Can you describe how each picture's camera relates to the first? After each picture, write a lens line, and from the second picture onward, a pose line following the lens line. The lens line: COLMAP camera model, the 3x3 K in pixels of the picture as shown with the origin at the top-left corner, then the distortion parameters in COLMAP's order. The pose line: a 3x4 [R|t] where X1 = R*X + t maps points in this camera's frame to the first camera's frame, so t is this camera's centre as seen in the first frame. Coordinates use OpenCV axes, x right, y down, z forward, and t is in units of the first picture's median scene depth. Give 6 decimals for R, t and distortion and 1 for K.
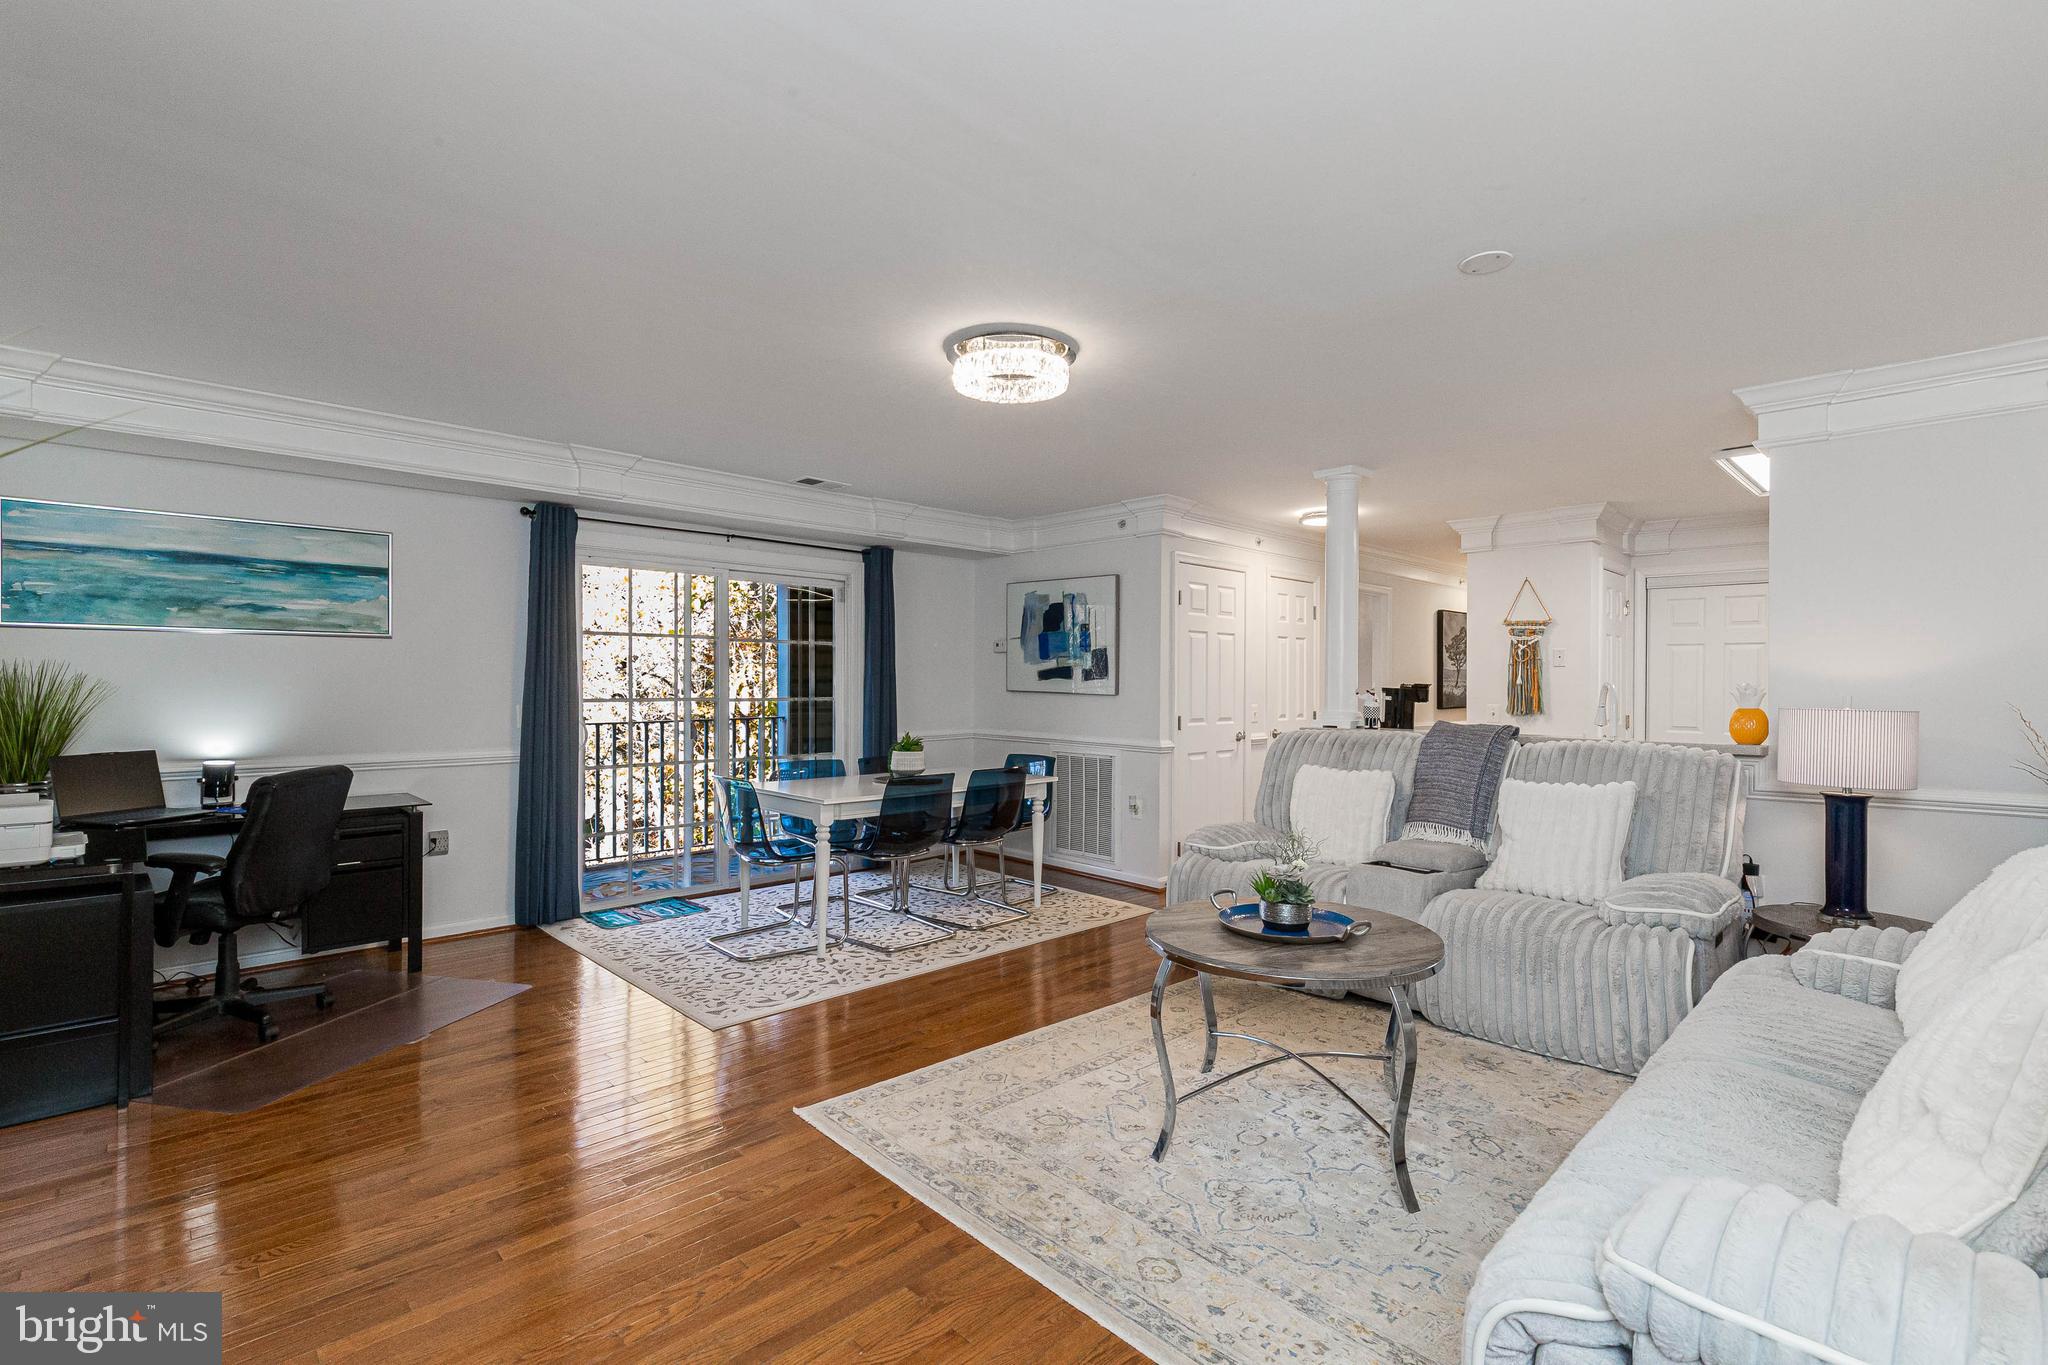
lens RADIAL K [[956.0, 0, 1018.0], [0, 956.0, 677.6], [0, 0, 1]] dist [-0.001306, -0.000435]
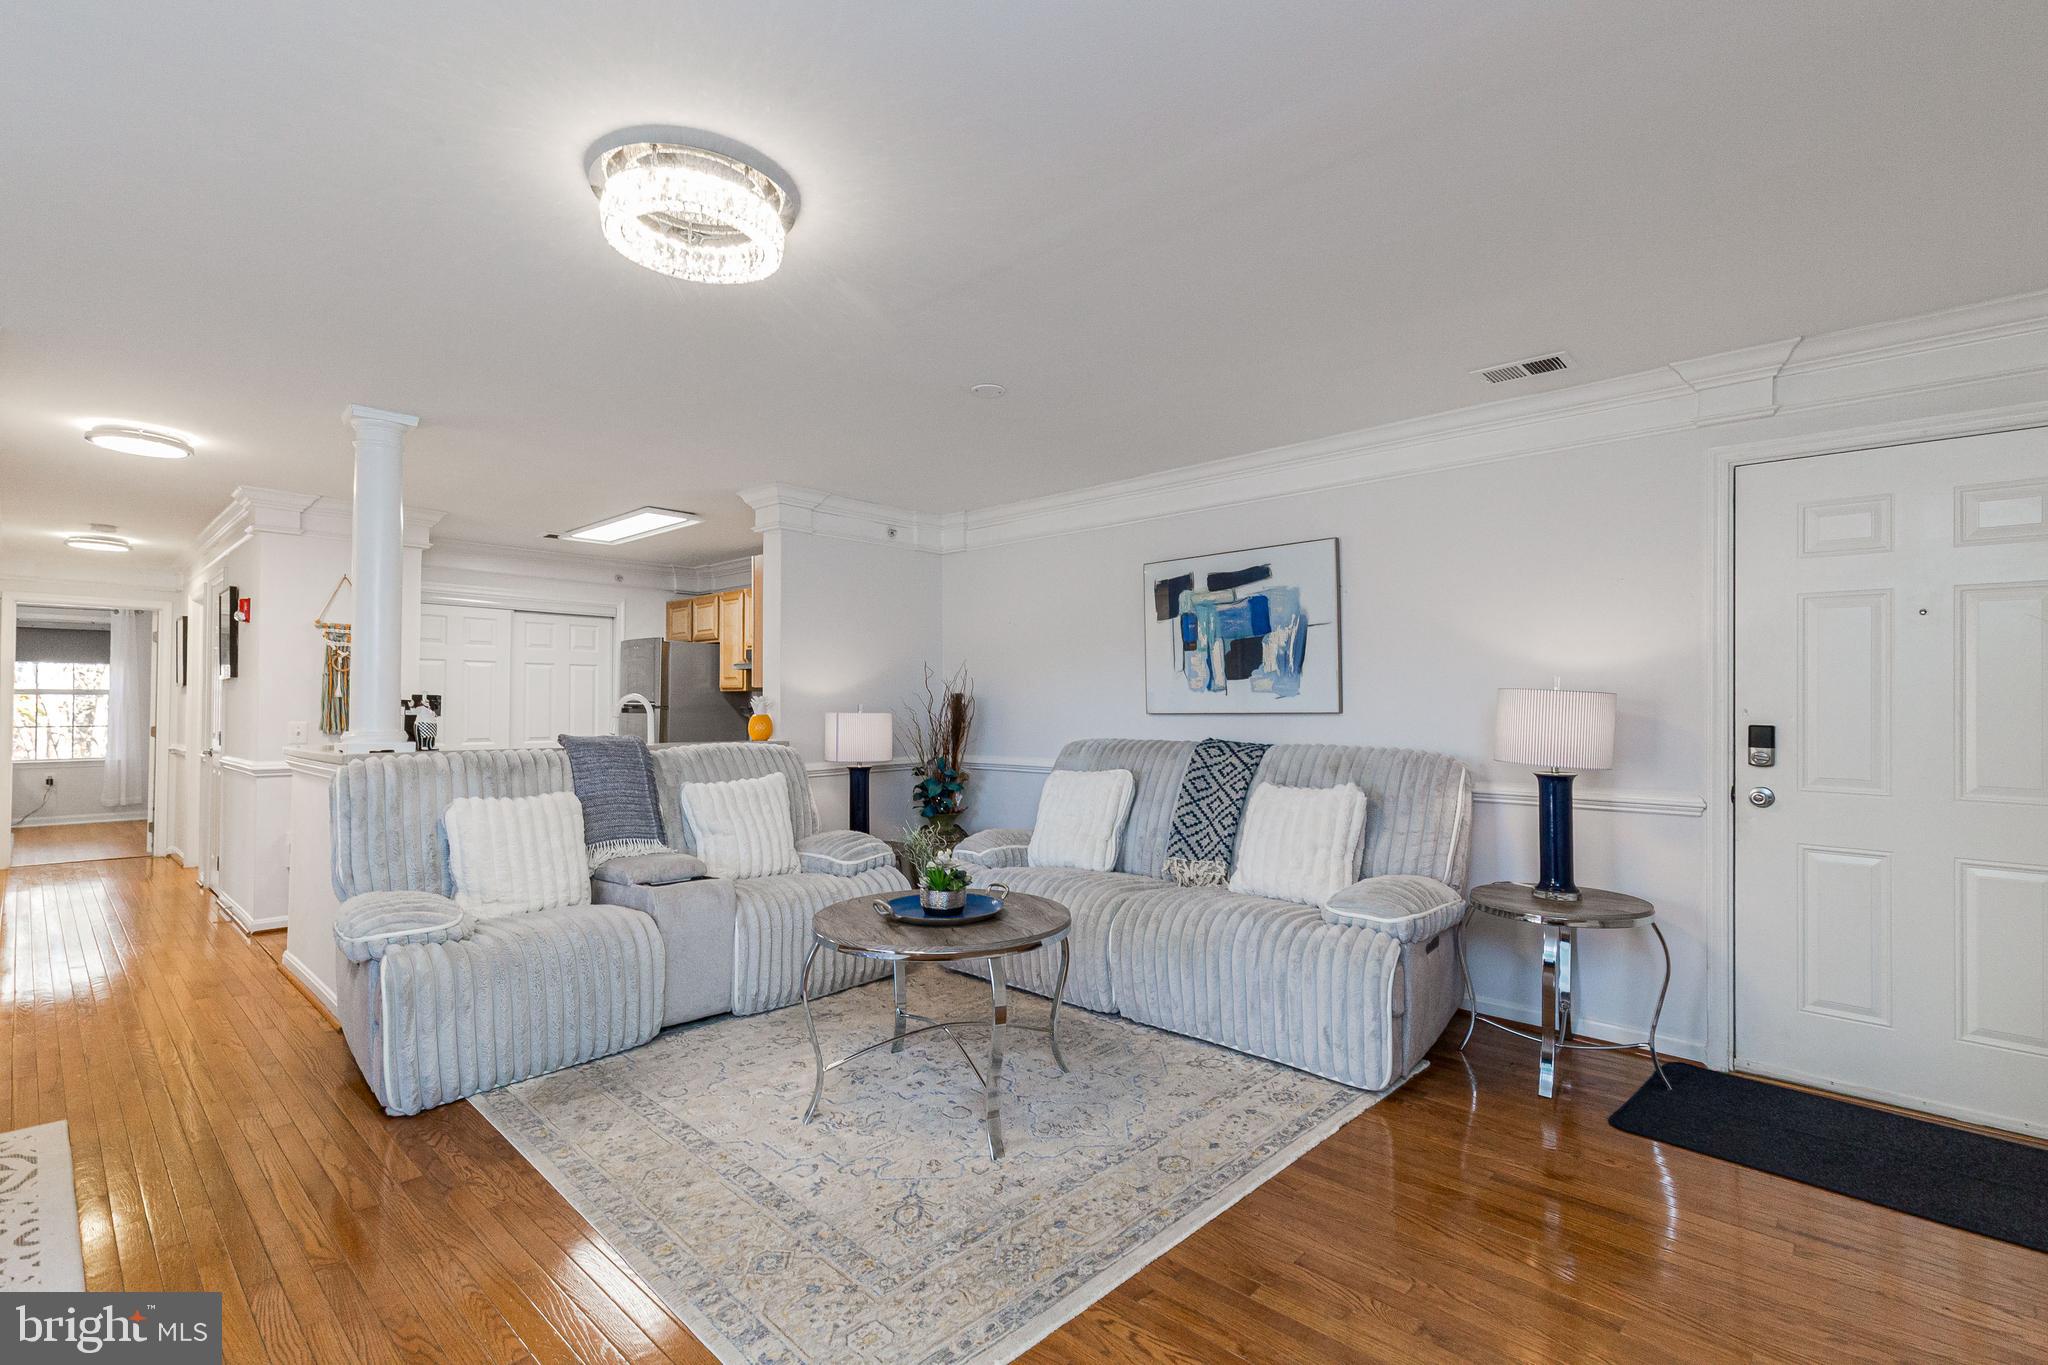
lens RADIAL K [[947.8, 0, 1024.7], [0, 947.8, 692.8], [0, 0, 1]] dist [-0.000635, -0.000234]
pose [[-0.057017, 0.004314, 0.998364, -0.694822], [-0.004562, 0.999979, -0.004581, 0.008325], [-0.998363, -0.004816, -0.056996, 0.822332]]
